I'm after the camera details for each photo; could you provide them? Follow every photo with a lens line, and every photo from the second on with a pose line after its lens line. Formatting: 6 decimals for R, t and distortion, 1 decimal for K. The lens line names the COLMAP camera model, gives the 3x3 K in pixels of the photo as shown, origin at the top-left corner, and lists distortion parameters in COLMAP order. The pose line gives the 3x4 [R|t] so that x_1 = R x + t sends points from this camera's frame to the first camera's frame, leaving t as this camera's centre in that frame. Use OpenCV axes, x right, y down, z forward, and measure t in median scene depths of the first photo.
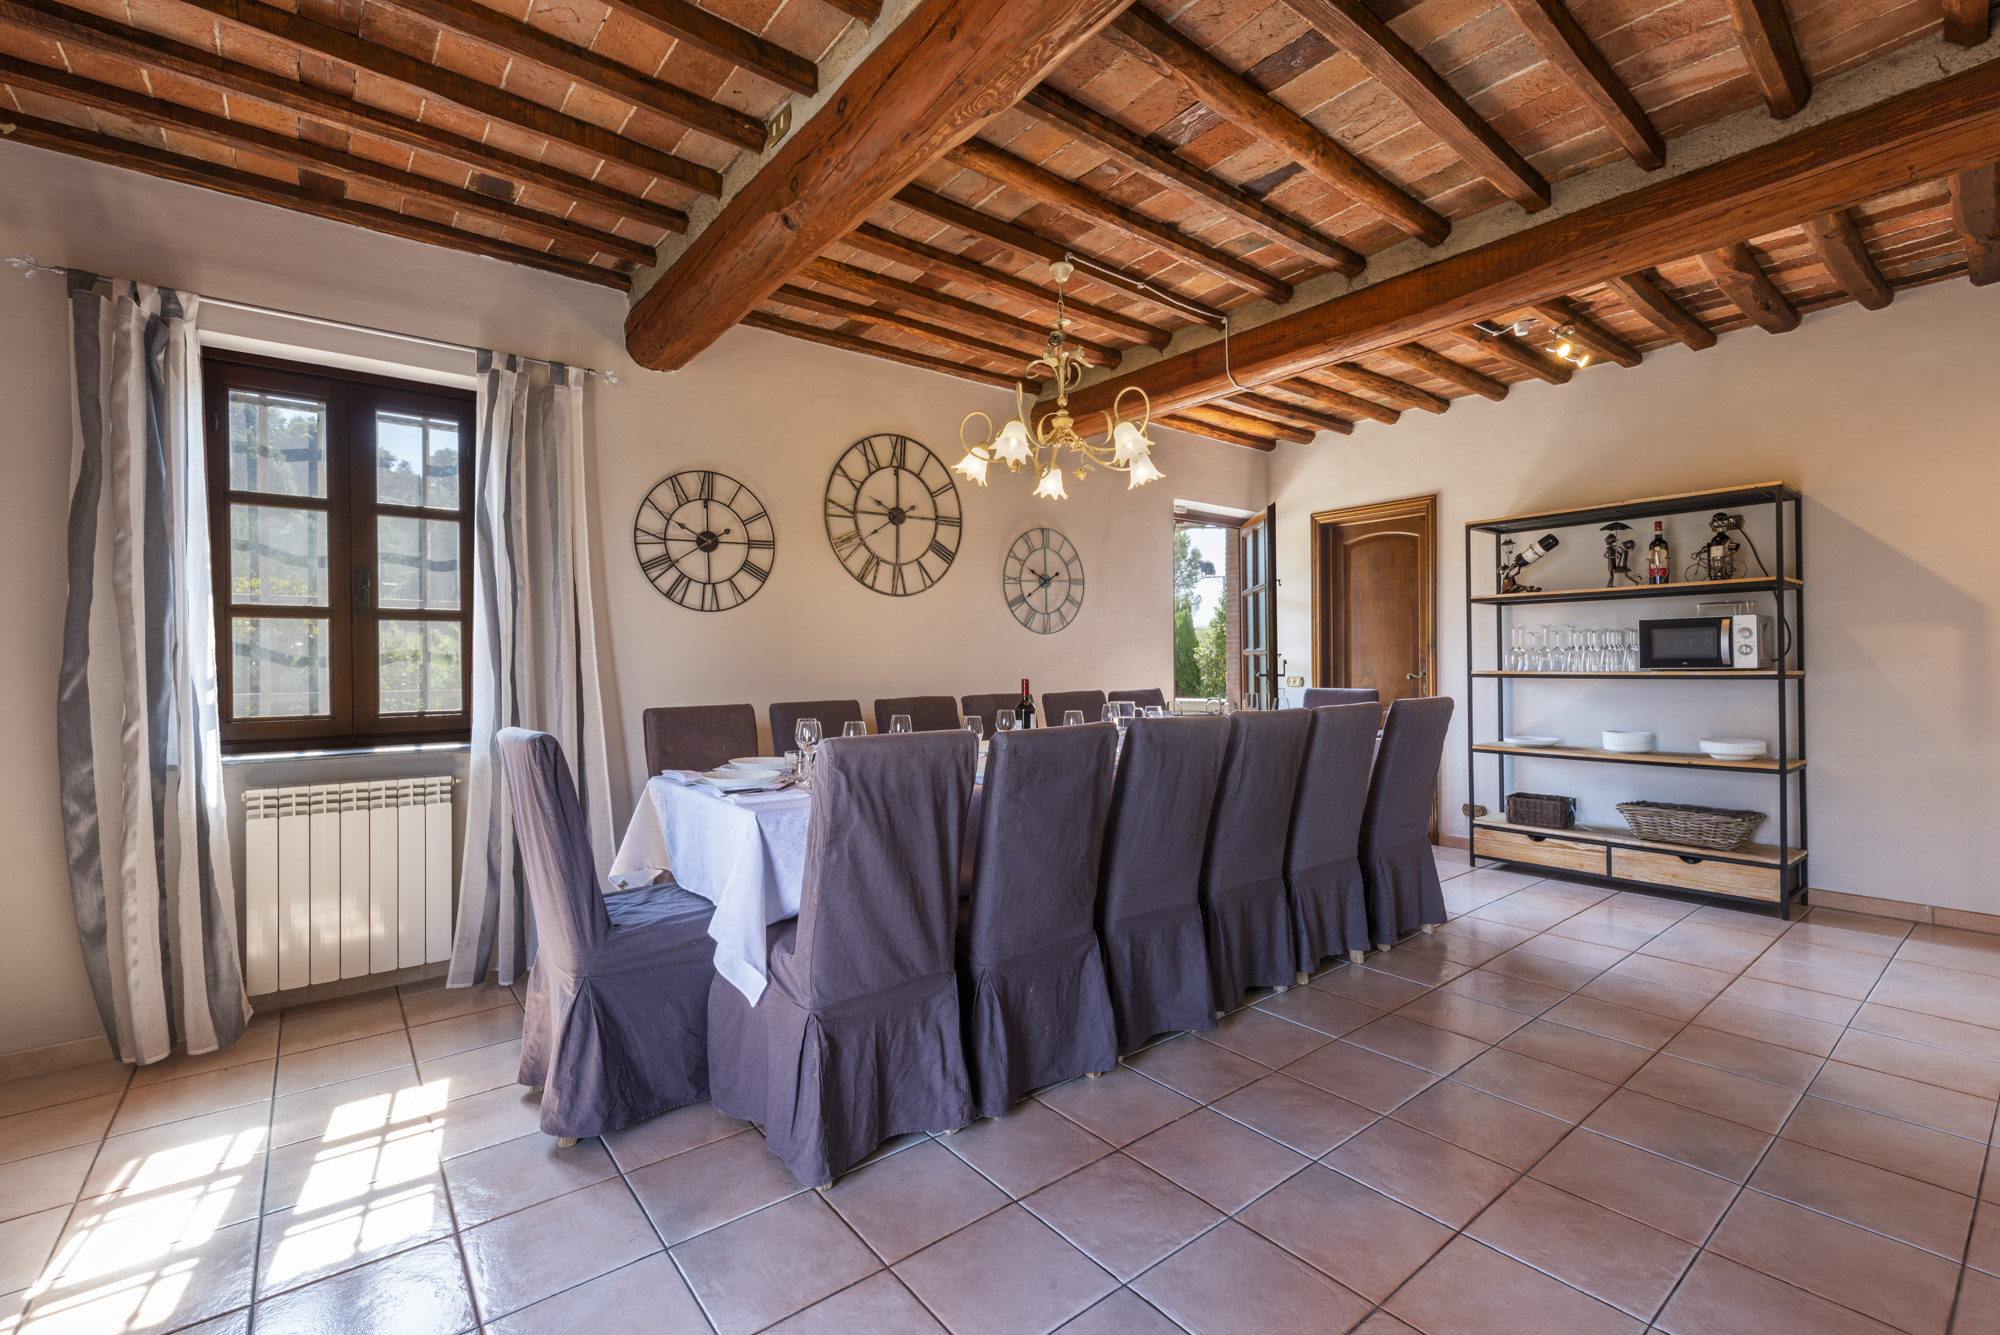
lens RADIAL K [[844.0, 0, 992.0], [0, 844.0, 667.0], [0, 0, 1]] dist [-0.000494, -0.000193]
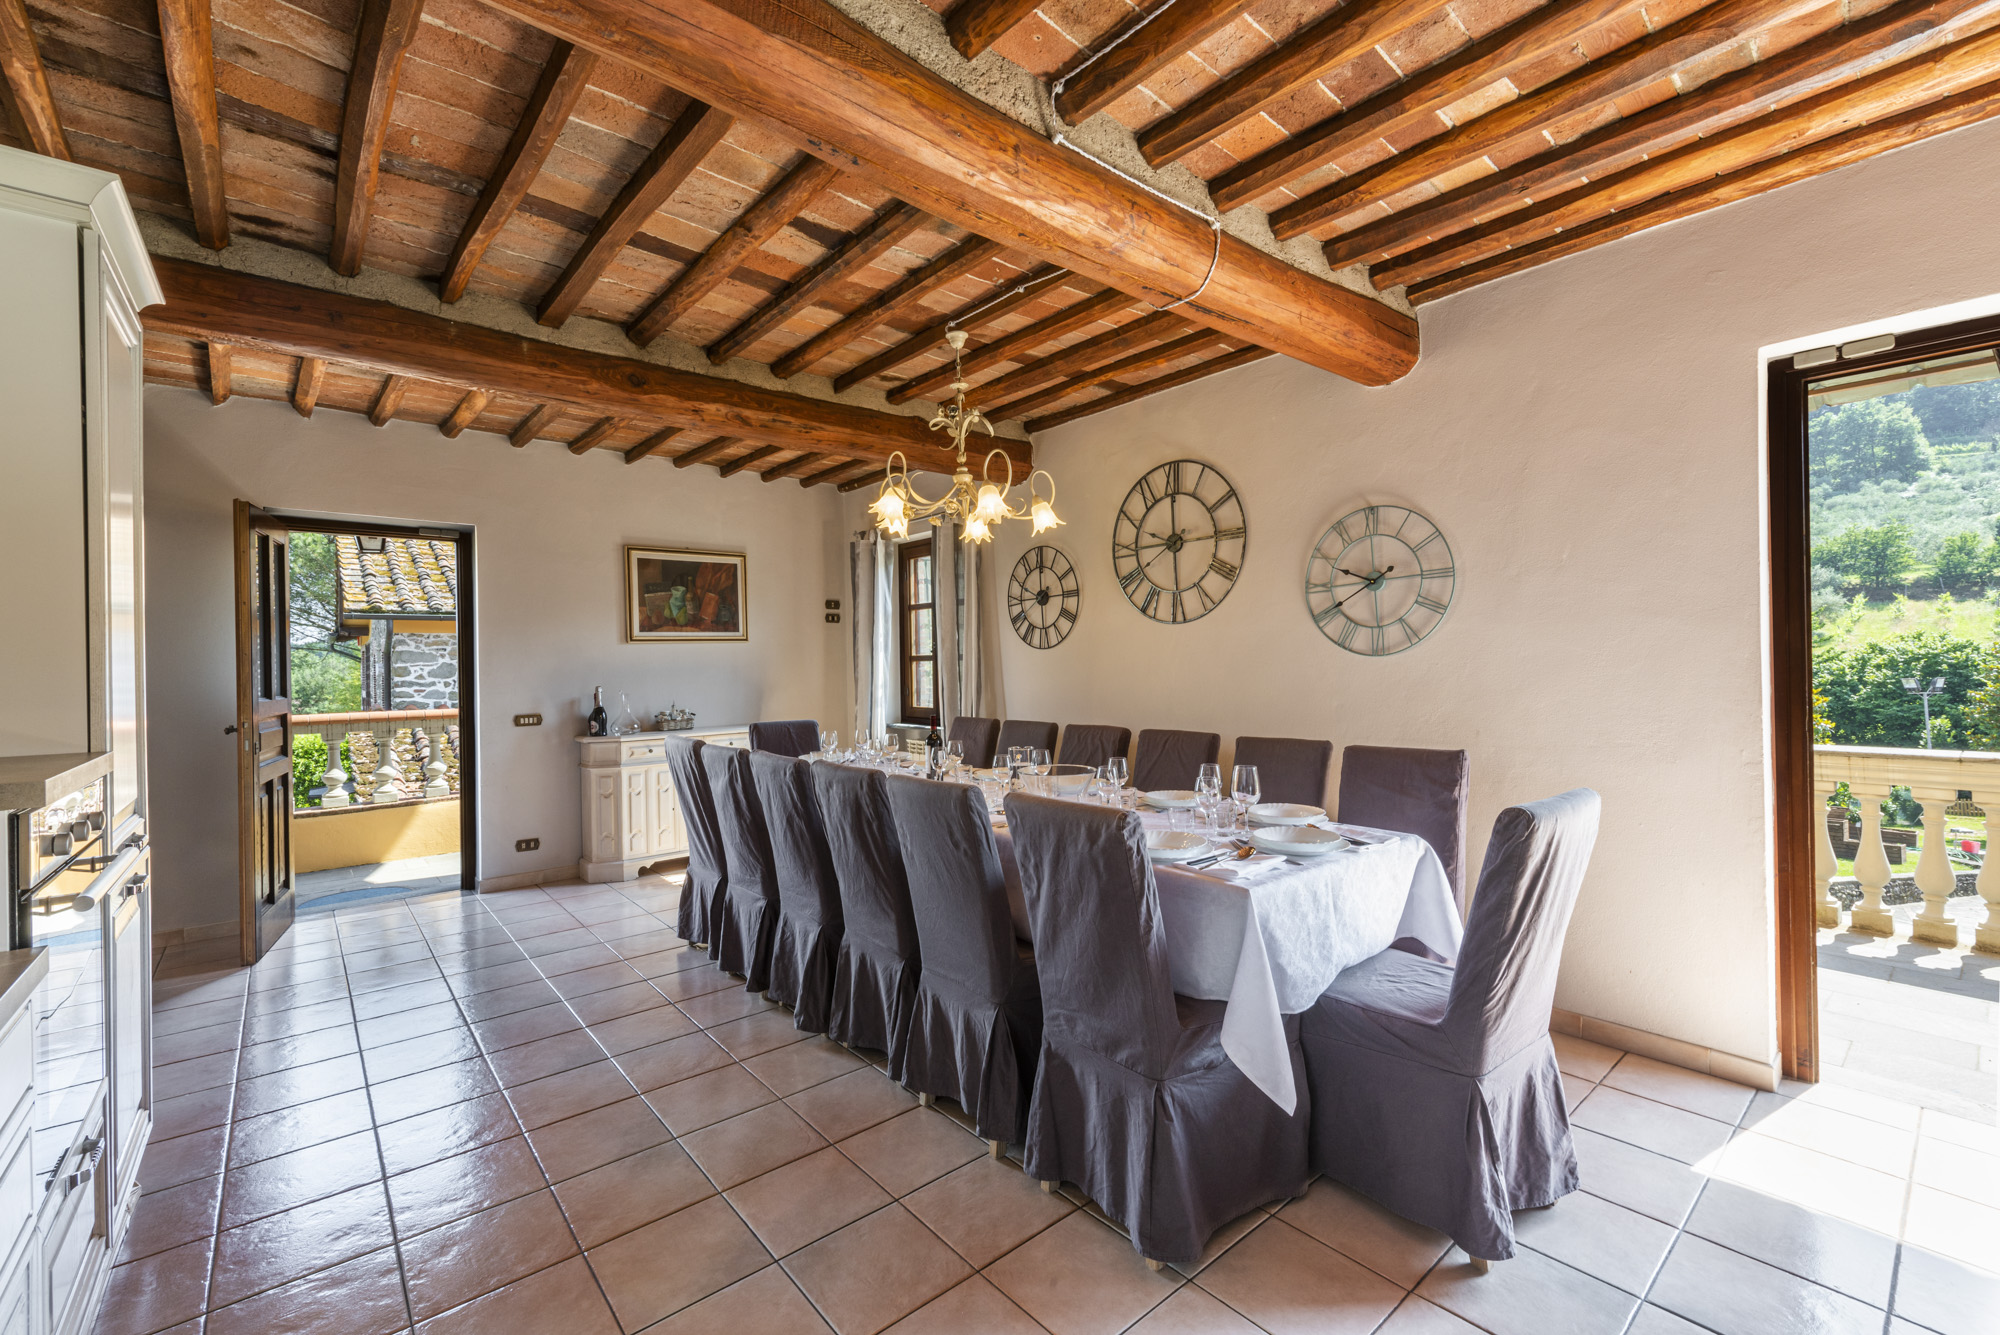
lens RADIAL K [[833.5, 0, 996.9], [0, 833.5, 660.6], [0, 0, 1]] dist [0.010033, -0.000596]
pose [[0.039130, 0.006220, -0.999215, 0.933666], [0.009749, 0.999931, 0.006606, -0.053114], [0.999187, -0.010000, 0.039067, 0.815579]]
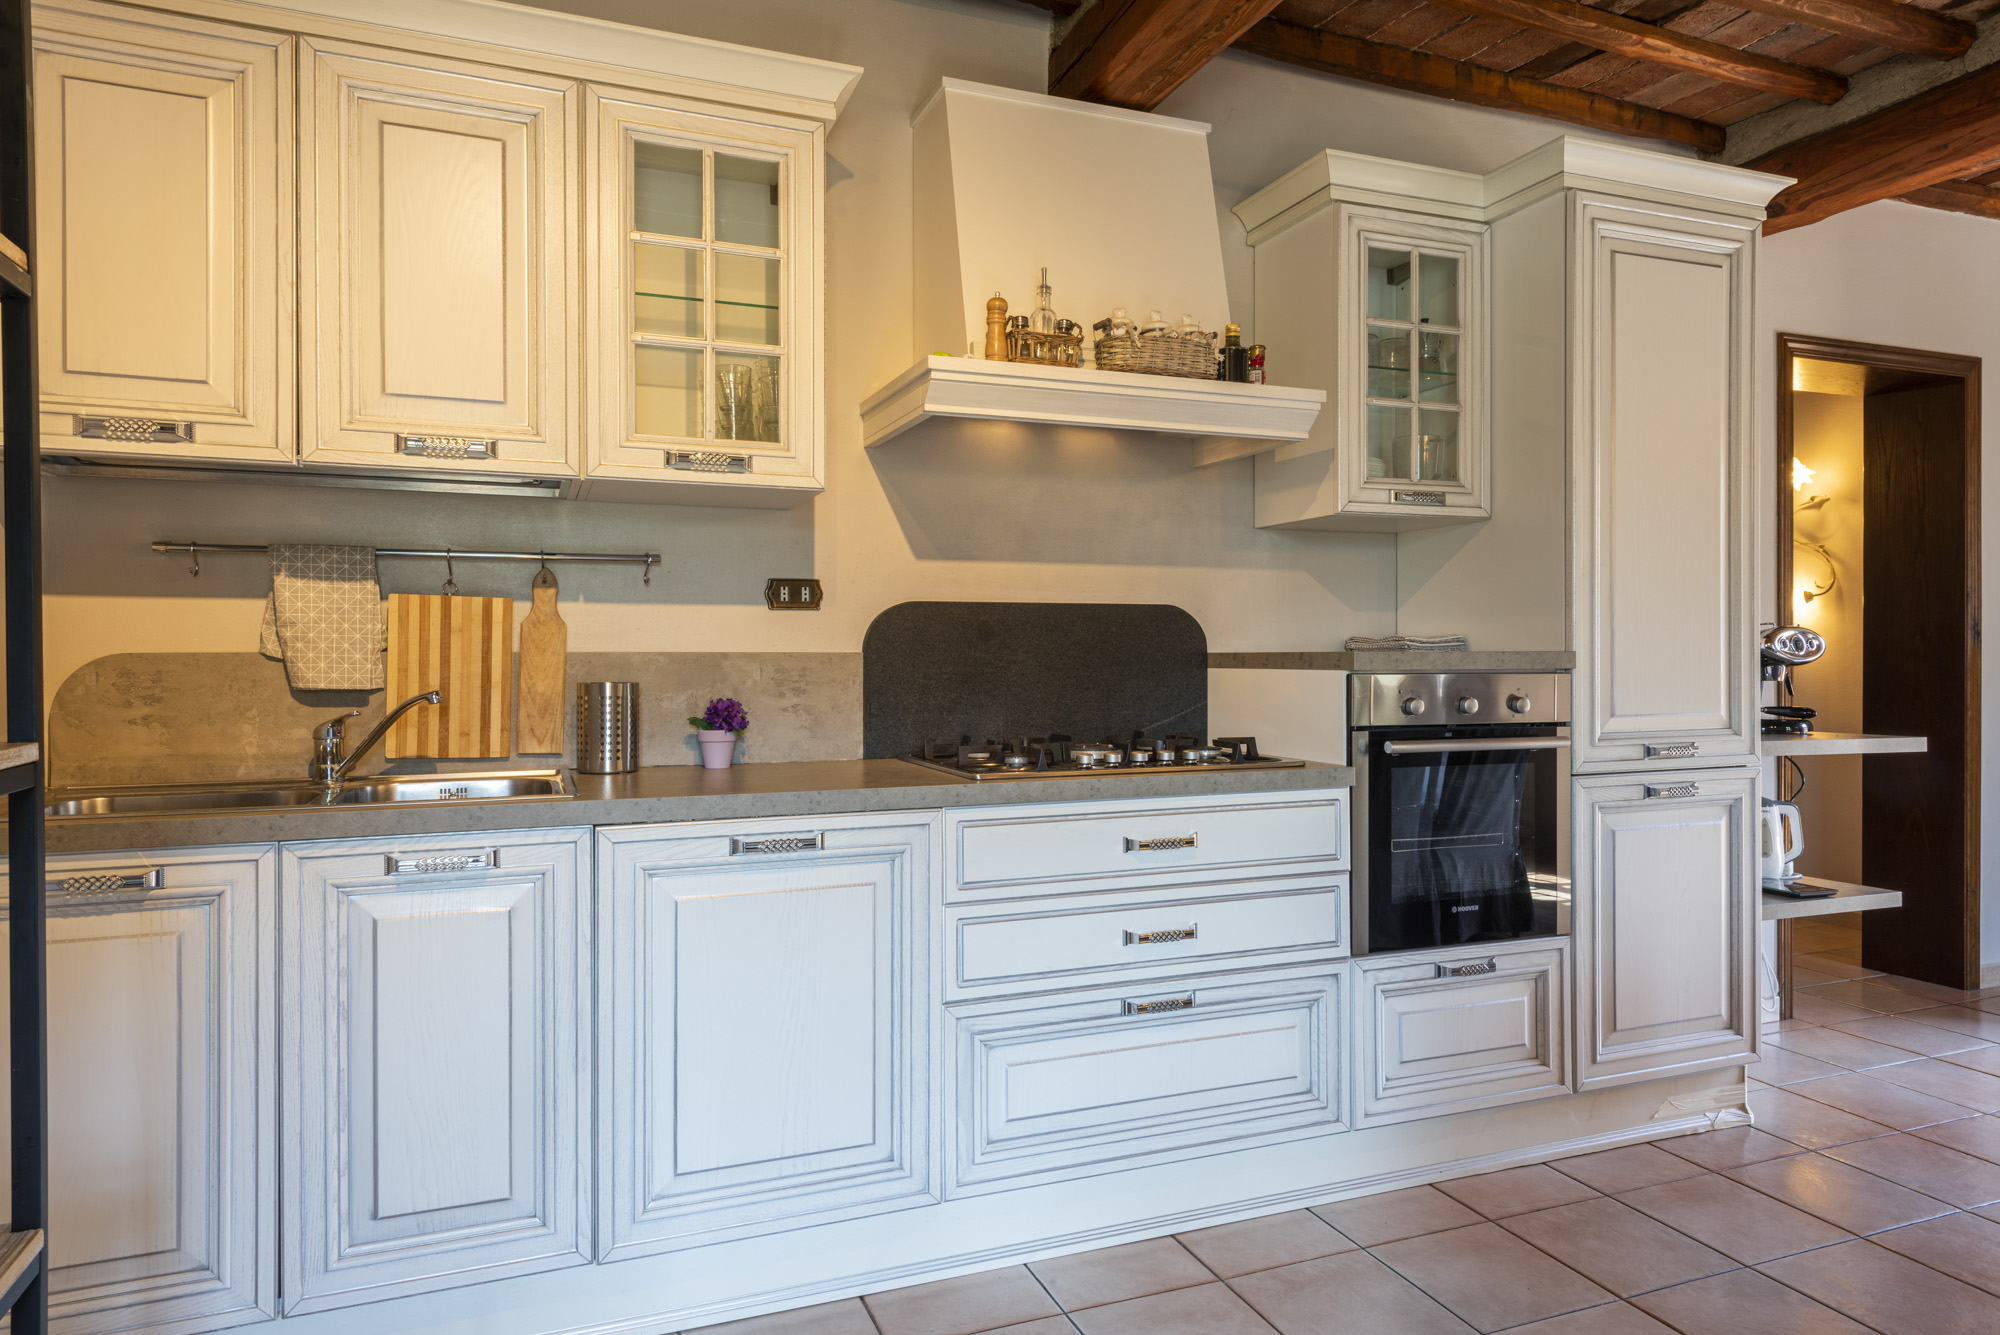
lens RADIAL K [[1206.7, 0, 992.9], [0, 1206.7, 657.8], [0, 0, 1]] dist [0.023236, -0.007514]
pose [[-0.959054, 0.012861, 0.282932, 0.606197], [0.014214, 0.999895, 0.002729, -0.010938], [-0.282868, 0.006639, -0.959136, 1.146588]]
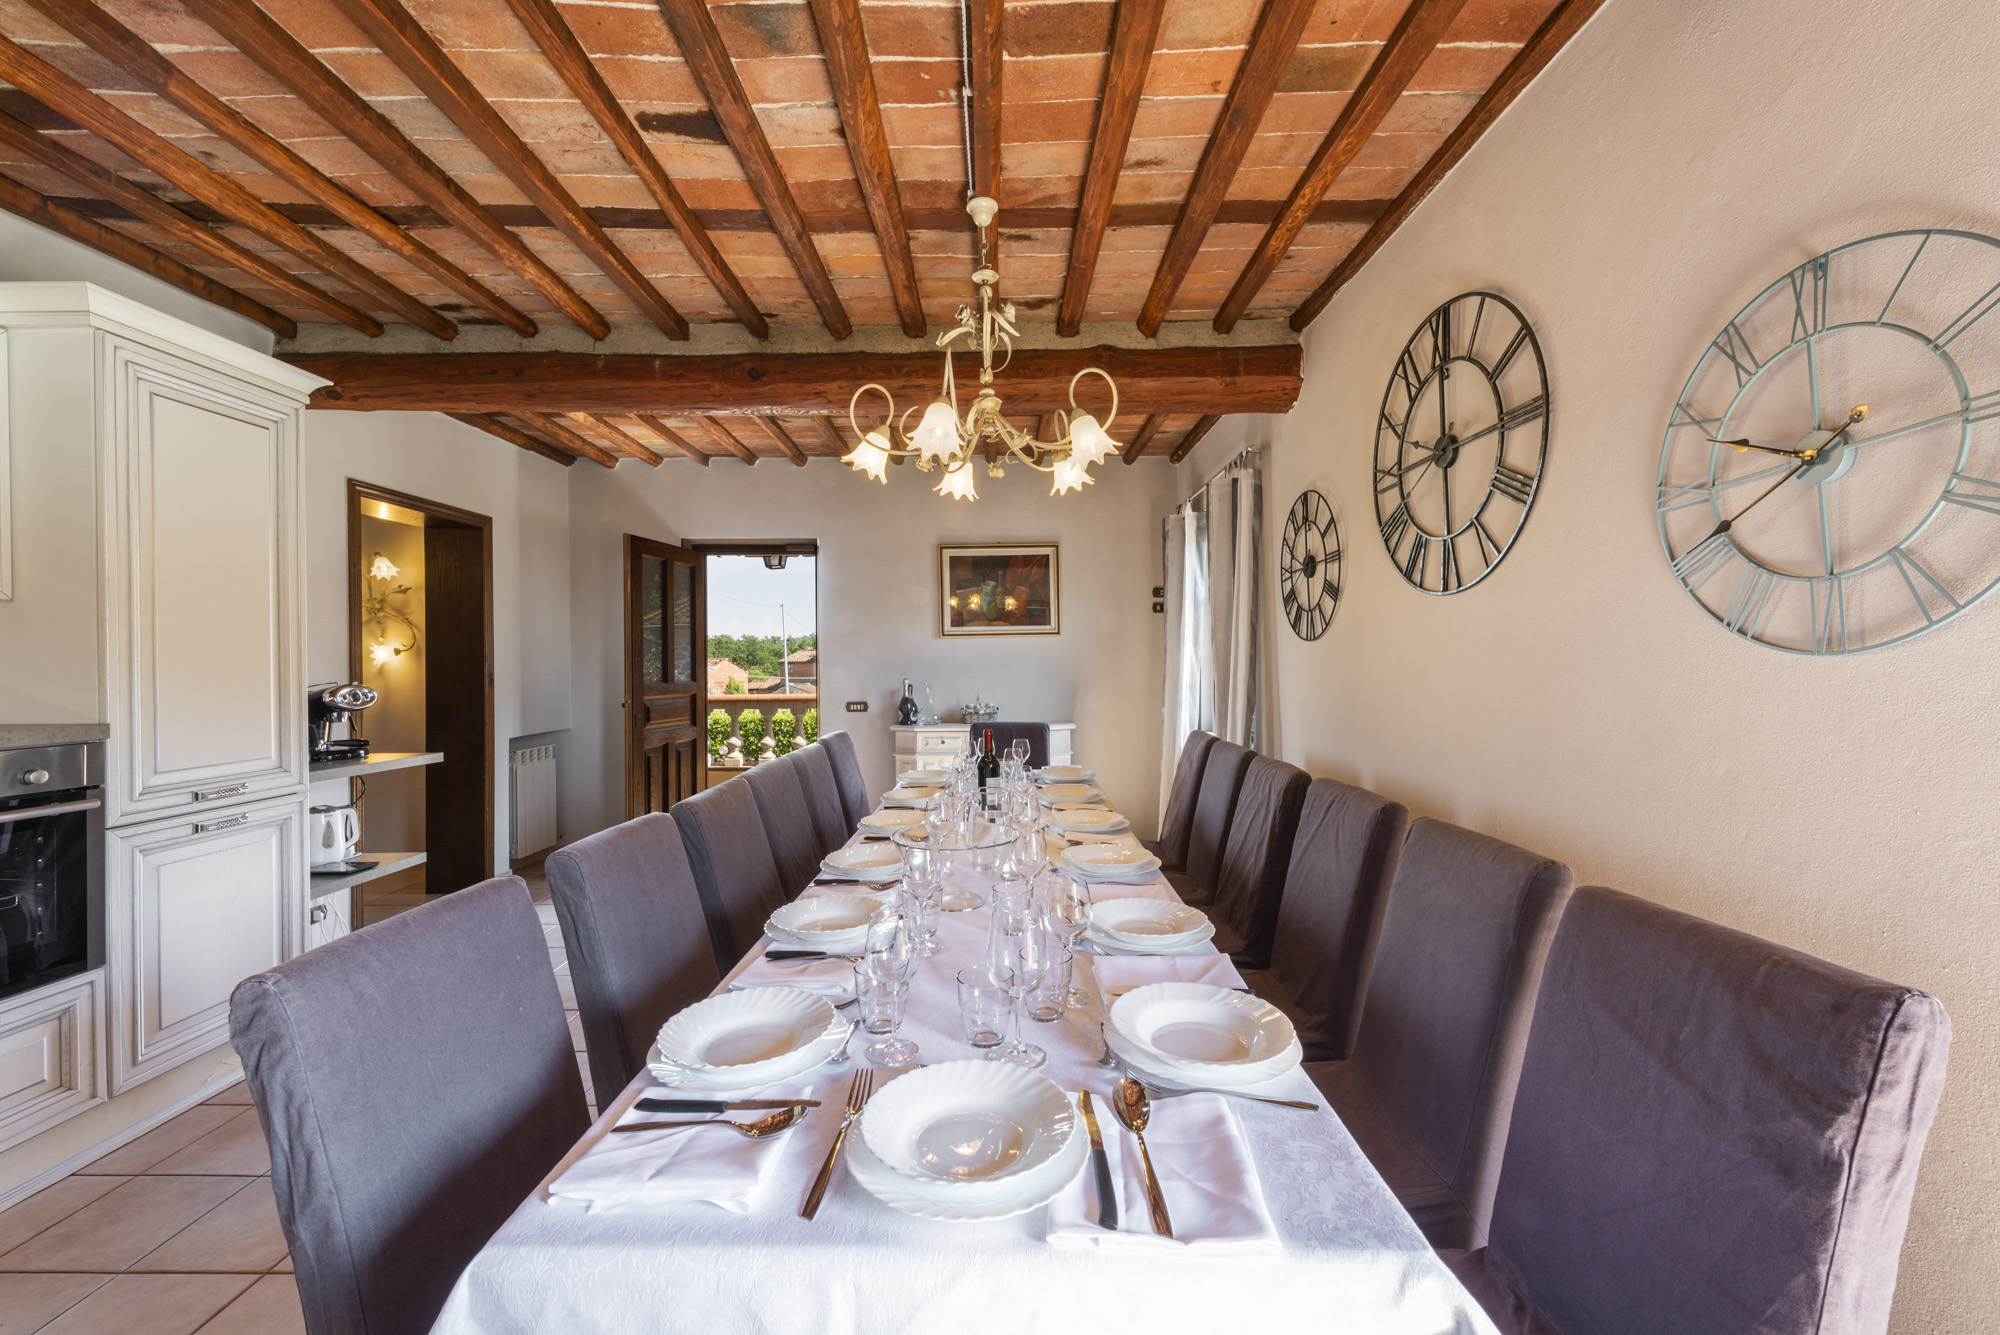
lens RADIAL K [[778.1, 0, 994.7], [0, 778.1, 665.2], [0, 0, 1]] dist [0.008691, -0.002965]
pose [[-0.620697, 0.017294, -0.783859, 0.523854], [0.008196, 0.999845, 0.015568, -0.051340], [0.784007, 0.003238, -0.620743, 1.180489]]
